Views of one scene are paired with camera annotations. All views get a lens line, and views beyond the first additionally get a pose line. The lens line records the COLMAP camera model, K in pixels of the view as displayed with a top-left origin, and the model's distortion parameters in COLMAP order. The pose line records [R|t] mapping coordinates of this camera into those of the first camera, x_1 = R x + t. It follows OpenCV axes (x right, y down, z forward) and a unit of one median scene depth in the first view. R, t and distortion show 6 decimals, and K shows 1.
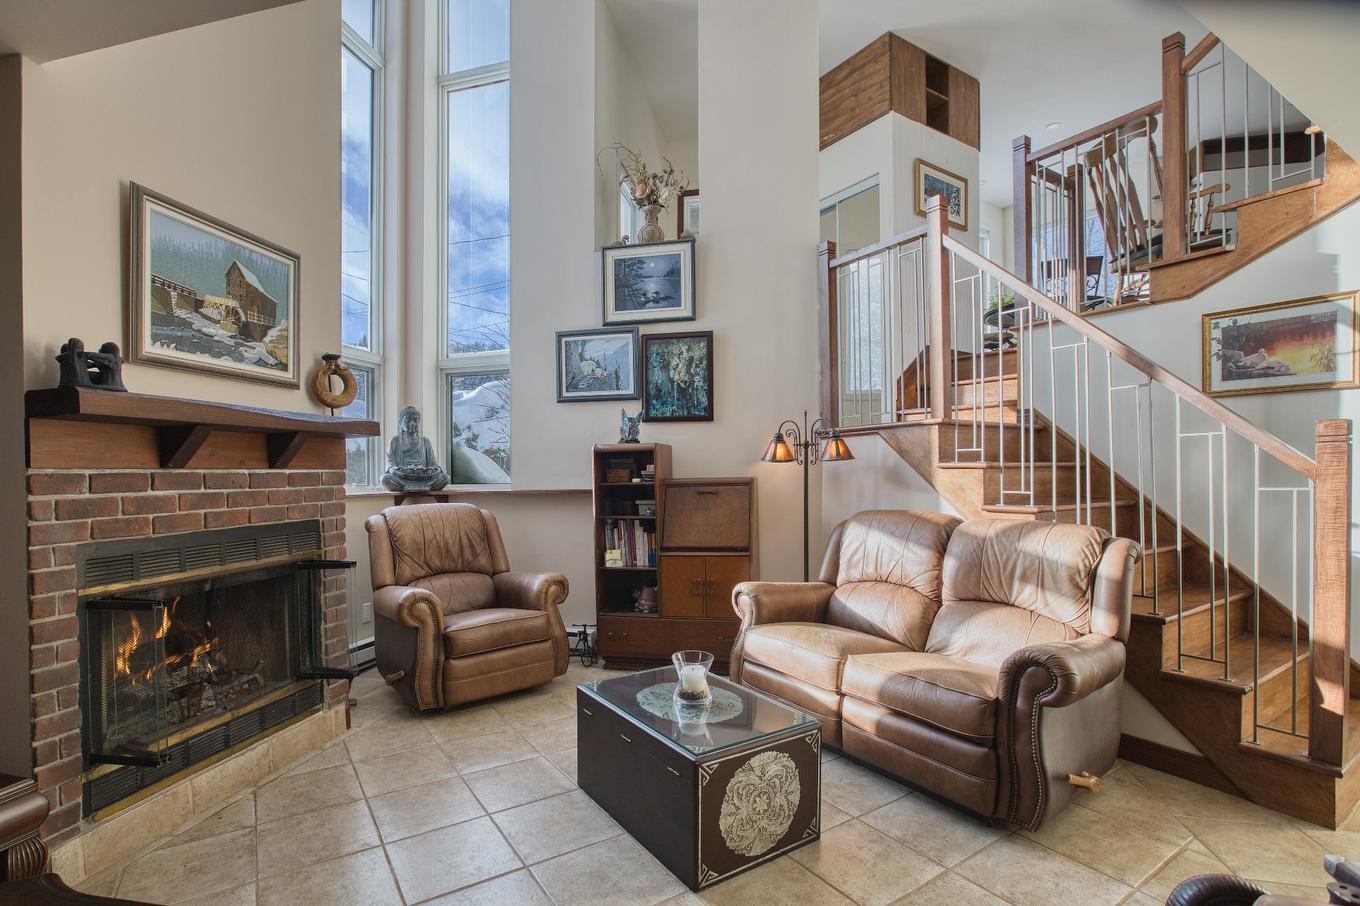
lens RADIAL K [[641.2, 0, 649.5], [0, 641.2, 483.5], [0, 0, 1]] dist [-0.043391, 0.013645]
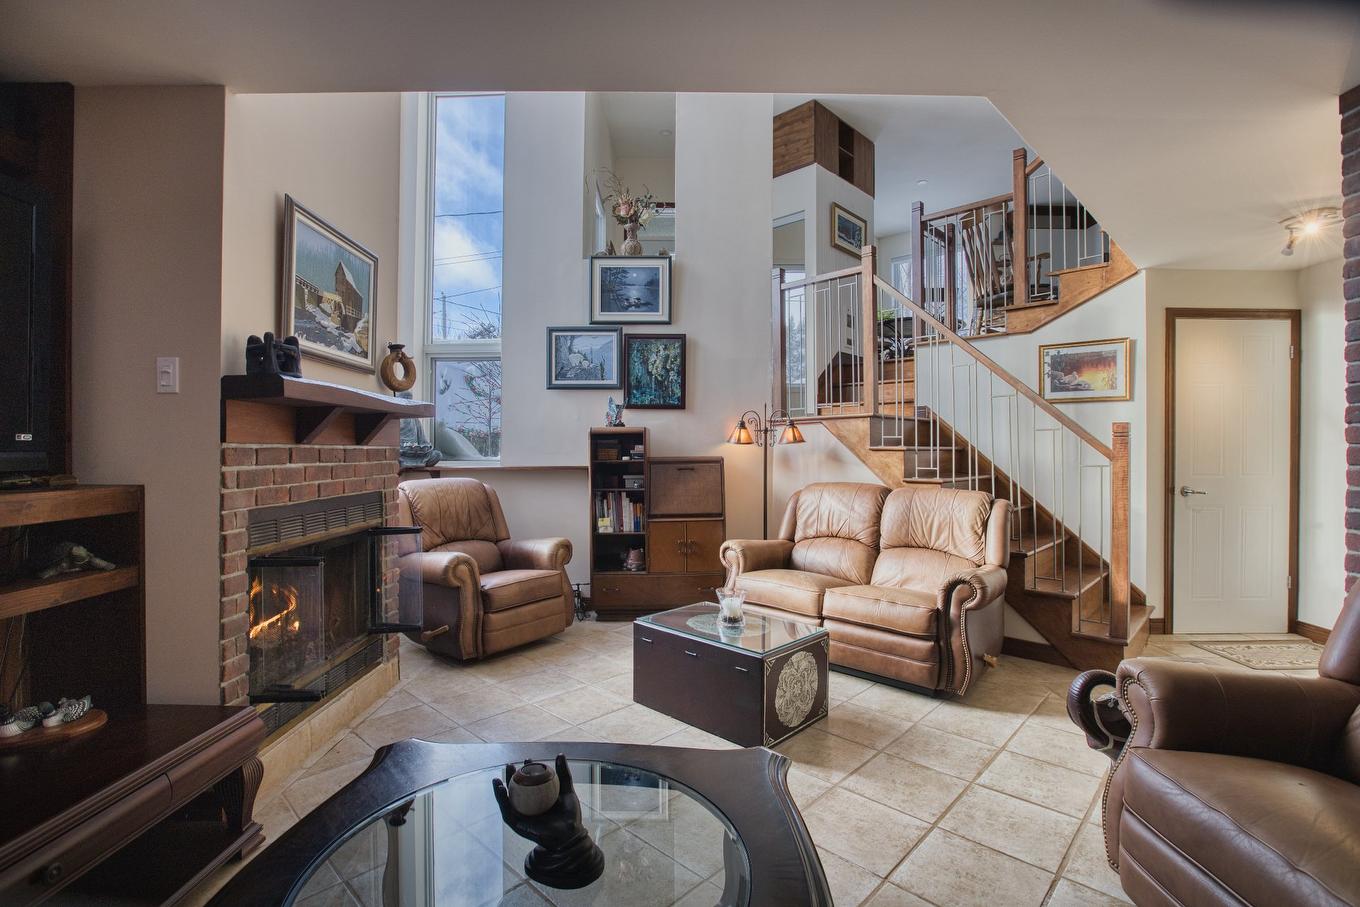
lens RADIAL K [[624.1, 0, 680.0], [0, 624.1, 453.5], [0, 0, 1]] dist [-0.042895, 0.012457]
pose [[0.969885, 0.008727, 0.243407, -0.256236], [-0.004989, 0.999860, -0.015972, 0.005111], [-0.243512, 0.014276, 0.969793, -0.168548]]
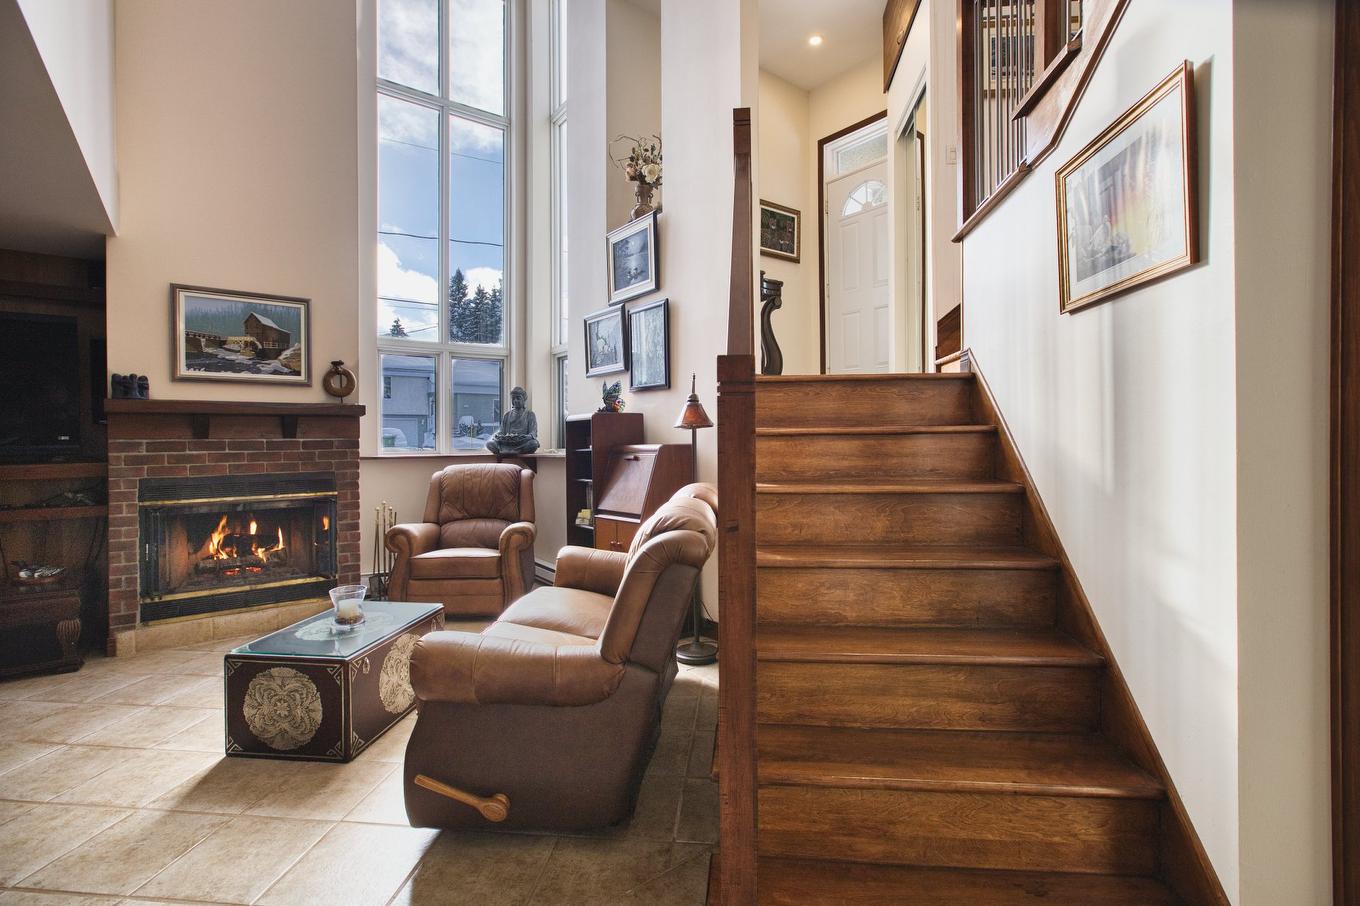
lens RADIAL K [[626.9, 0, 678.5], [0, 626.9, 441.7], [0, 0, 1]] dist [-0.002085, -0.000149]
pose [[0.777222, 0.003171, -0.629219, 0.966544], [-0.008001, 0.999956, -0.004844, -0.012268], [0.629176, 0.008800, 0.777213, 0.329033]]
